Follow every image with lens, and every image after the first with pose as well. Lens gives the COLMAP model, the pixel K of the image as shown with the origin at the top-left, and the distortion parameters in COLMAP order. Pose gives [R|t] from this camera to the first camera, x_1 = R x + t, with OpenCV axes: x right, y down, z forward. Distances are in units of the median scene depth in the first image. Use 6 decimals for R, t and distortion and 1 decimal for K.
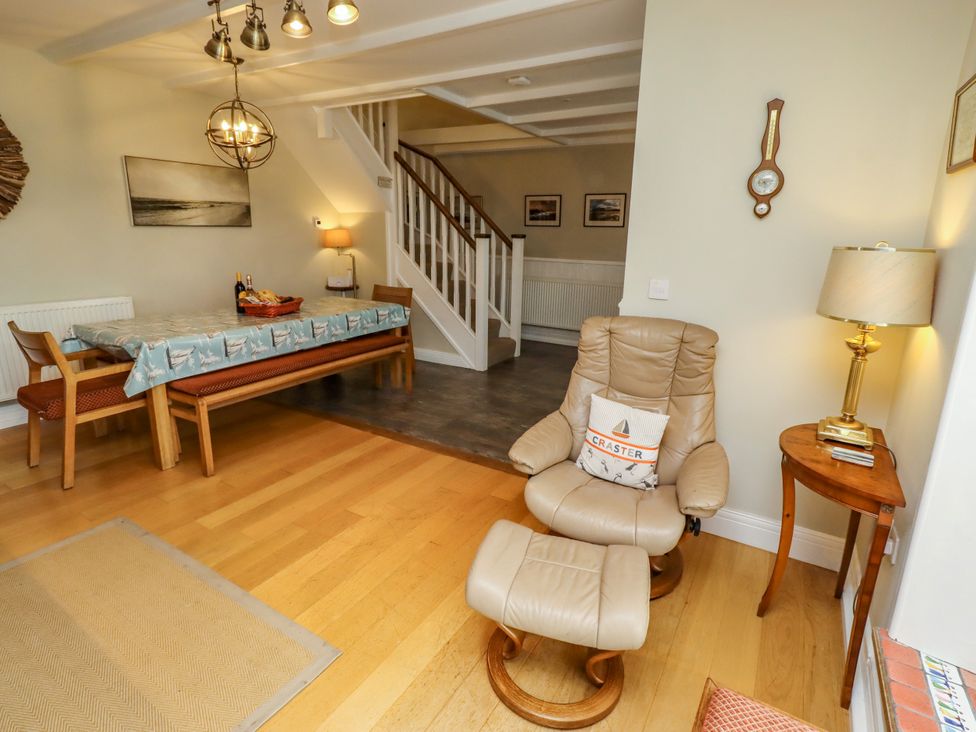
lens RADIAL K [[506.8, 0, 495.4], [0, 506.8, 351.5], [0, 0, 1]] dist [0.006059, -0.001204]
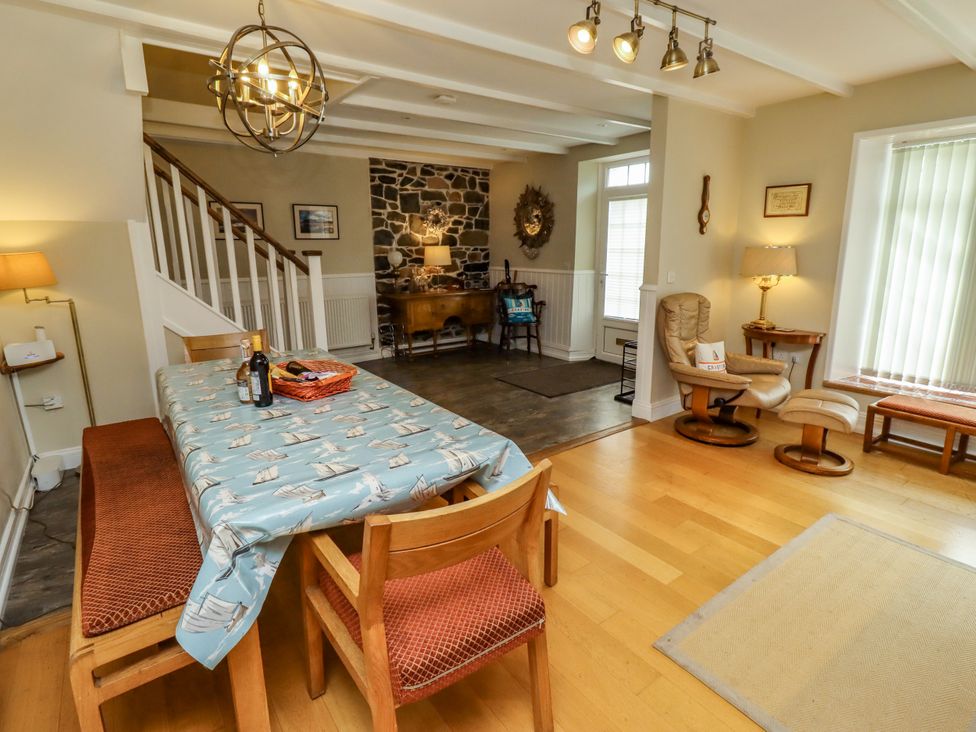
lens RADIAL K [[506.8, 0, 495.4], [0, 506.8, 351.5], [0, 0, 1]] dist [0.006059, -0.001204]
pose [[0.373616, -0.217690, 0.901677, -0.843759], [0.229920, 0.963470, 0.137340, -0.143658], [-0.898637, 0.156001, 0.410019, 0.507132]]
